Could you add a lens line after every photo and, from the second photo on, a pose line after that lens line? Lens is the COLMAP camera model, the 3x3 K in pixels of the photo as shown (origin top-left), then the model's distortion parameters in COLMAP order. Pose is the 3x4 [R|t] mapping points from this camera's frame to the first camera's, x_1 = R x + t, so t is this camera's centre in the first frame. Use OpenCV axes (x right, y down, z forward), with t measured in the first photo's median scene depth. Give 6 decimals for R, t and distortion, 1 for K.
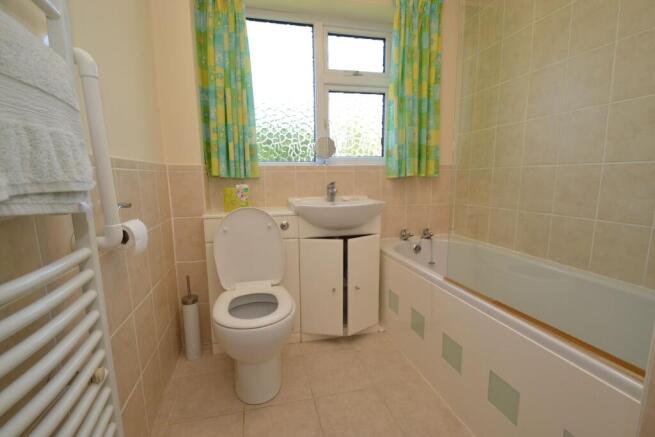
lens RADIAL K [[286.9, 0, 325.8], [0, 286.9, 222.4], [0, 0, 1]] dist [-0.000253, -0.009718]
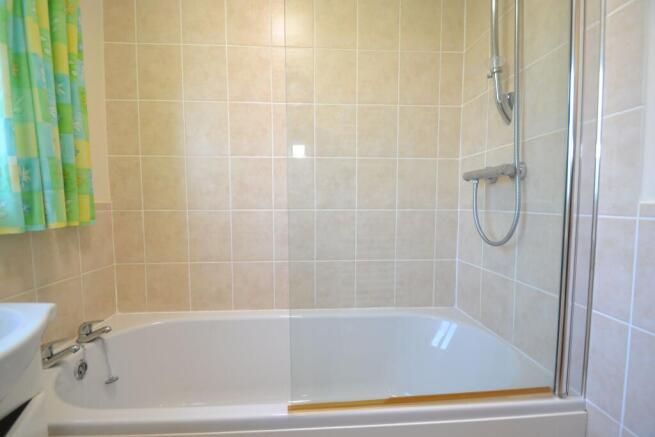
lens RADIAL K [[286.9, 0, 325.8], [0, 286.9, 222.4], [0, 0, 1]] dist [-0.000253, -0.009718]
pose [[0.187588, -0.053639, 0.980782, -0.076862], [0.148660, 0.988556, 0.025631, -0.118729], [-0.970933, 0.140995, 0.193416, 0.488820]]
